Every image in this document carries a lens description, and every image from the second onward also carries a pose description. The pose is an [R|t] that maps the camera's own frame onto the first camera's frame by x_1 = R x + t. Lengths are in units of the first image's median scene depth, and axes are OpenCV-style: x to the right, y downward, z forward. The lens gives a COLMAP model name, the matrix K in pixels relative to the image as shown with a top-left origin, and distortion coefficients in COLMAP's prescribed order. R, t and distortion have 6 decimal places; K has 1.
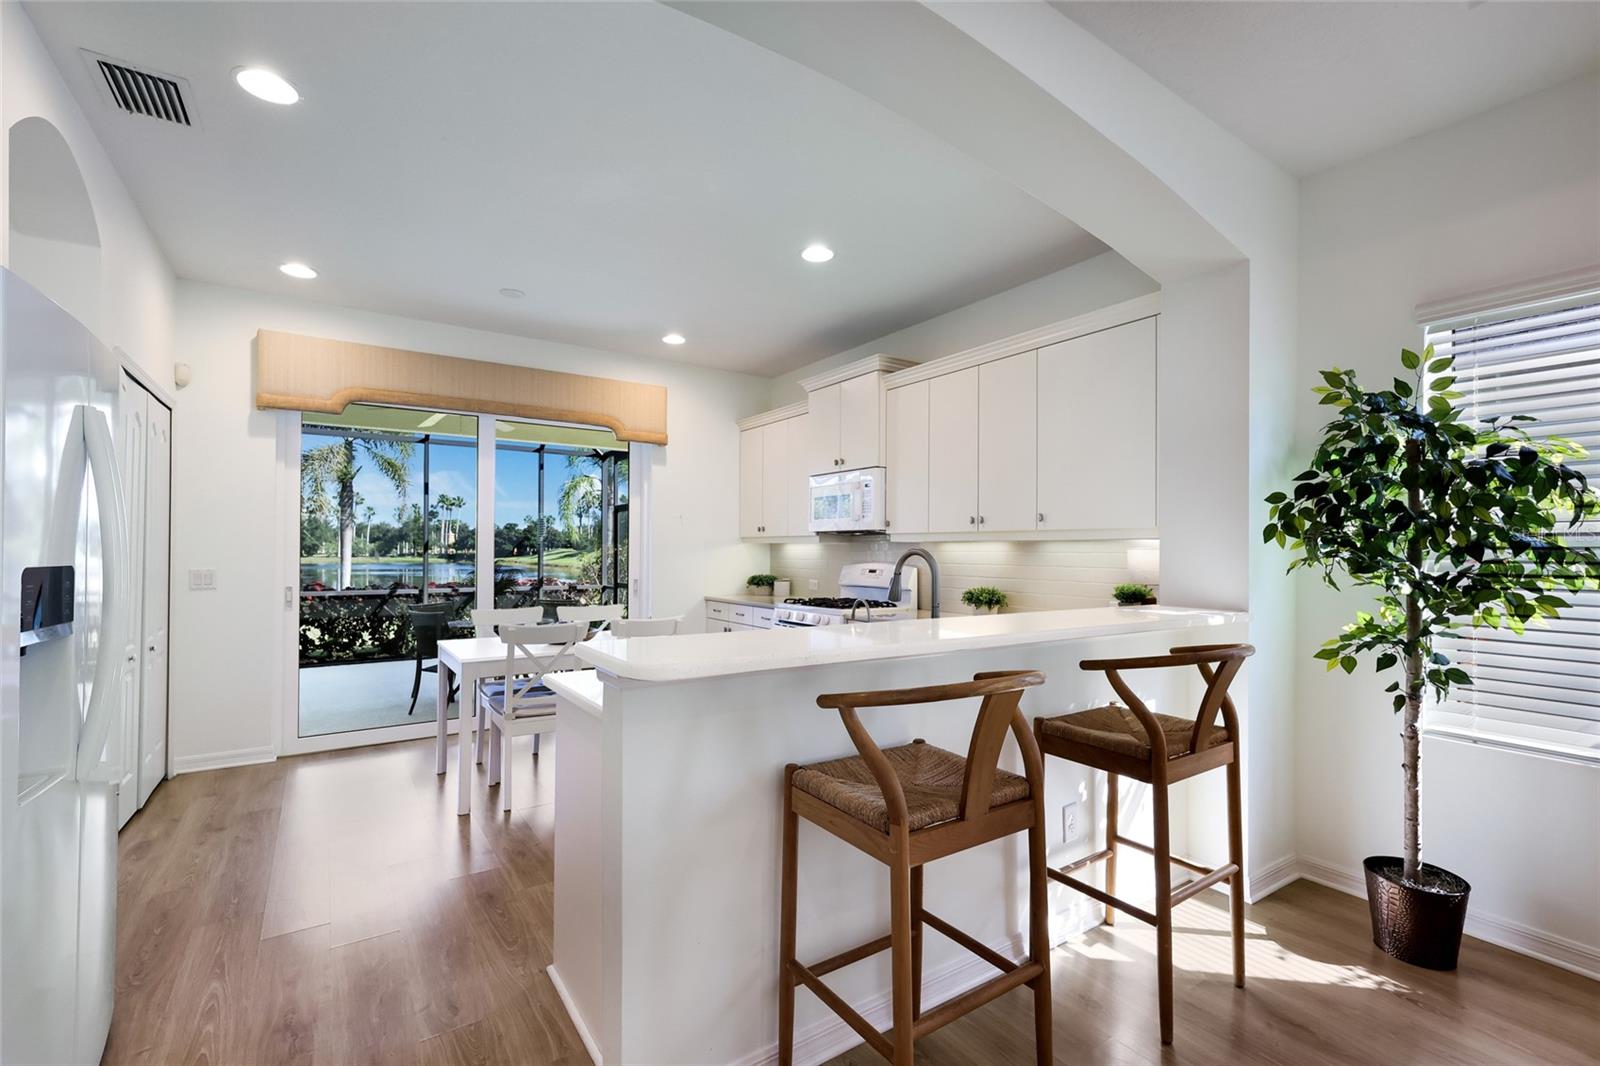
lens RADIAL K [[709.3, 0, 800.1], [0, 709.3, 534.8], [0, 0, 1]] dist [0.013753, -0.002300]
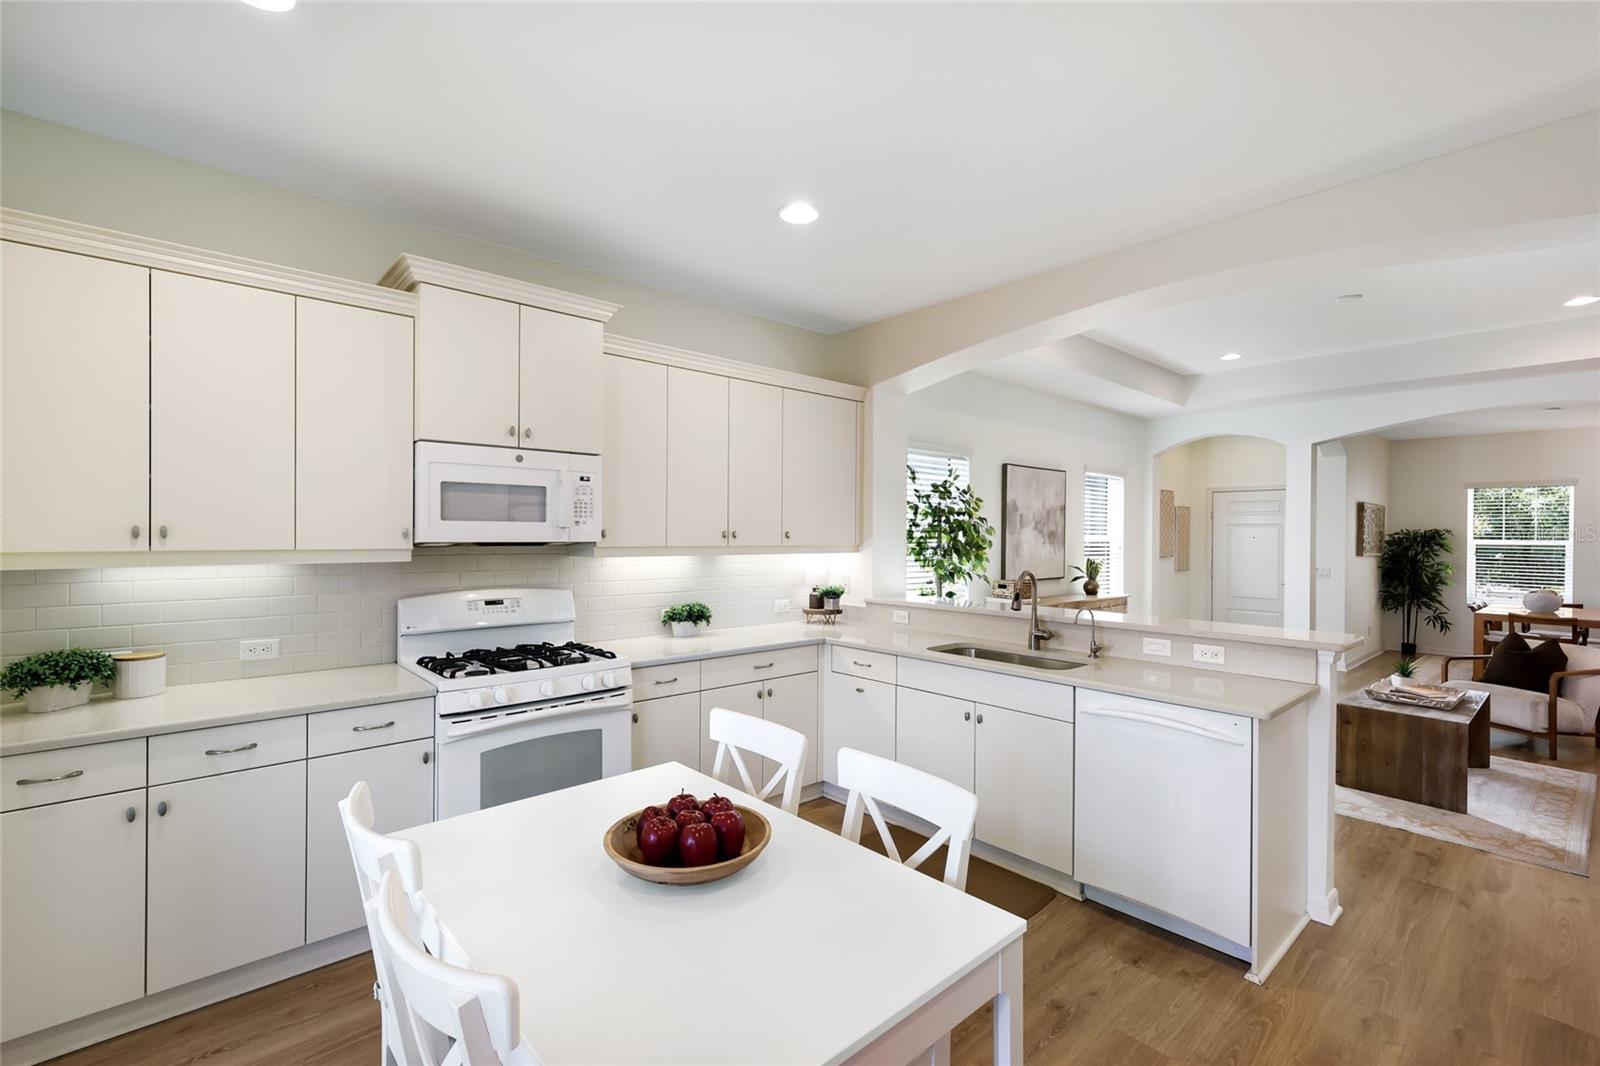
lens RADIAL K [[709.3, 0, 784.1], [0, 709.3, 534.3], [0, 0, 1]] dist [0.013753, -0.002300]
pose [[-0.133727, -0.007760, 0.990988, -0.485646], [-0.026877, 0.999630, 0.004200, -0.017917], [-0.990654, -0.026073, -0.133886, 0.689569]]
